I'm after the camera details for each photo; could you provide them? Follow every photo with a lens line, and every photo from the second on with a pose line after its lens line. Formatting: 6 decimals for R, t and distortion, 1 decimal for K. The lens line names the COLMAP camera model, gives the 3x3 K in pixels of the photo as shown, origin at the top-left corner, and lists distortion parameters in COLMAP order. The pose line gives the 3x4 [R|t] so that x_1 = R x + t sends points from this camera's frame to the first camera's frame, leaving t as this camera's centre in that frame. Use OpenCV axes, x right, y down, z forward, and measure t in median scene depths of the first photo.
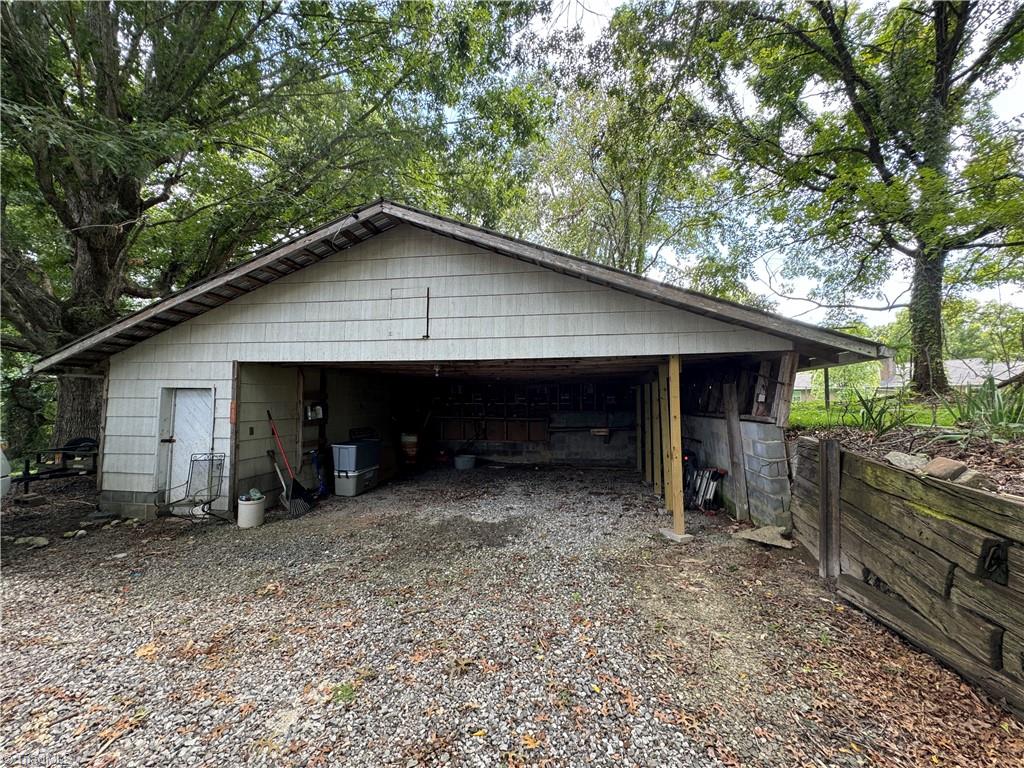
lens RADIAL K [[409.8, 0, 513.2], [0, 409.8, 383.2], [0, 0, 1]] dist [-0.001448, 0.000000]
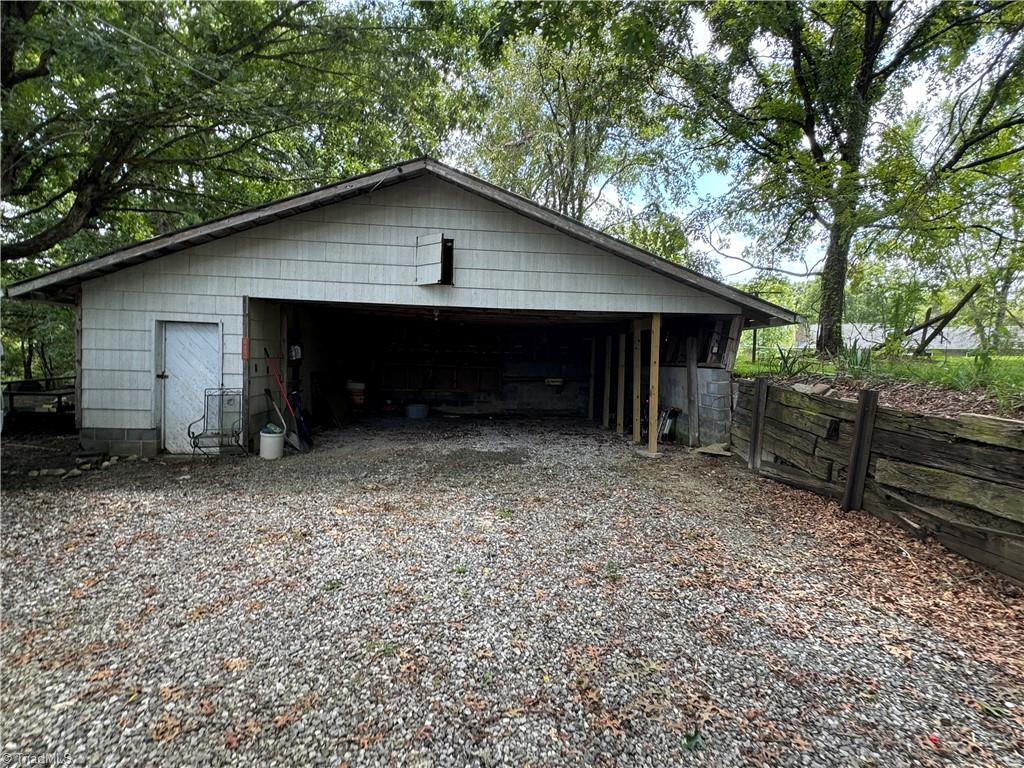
lens RADIAL K [[532.6, 0, 511.1], [0, 532.6, 384.0], [0, 0, 1]] dist [-0.000447, 0.000407]
pose [[0.970182, 0.015456, 0.241883, -0.347772], [-0.039475, 0.994716, 0.094771, 0.008607], [-0.239140, -0.101494, 0.965666, -0.392117]]
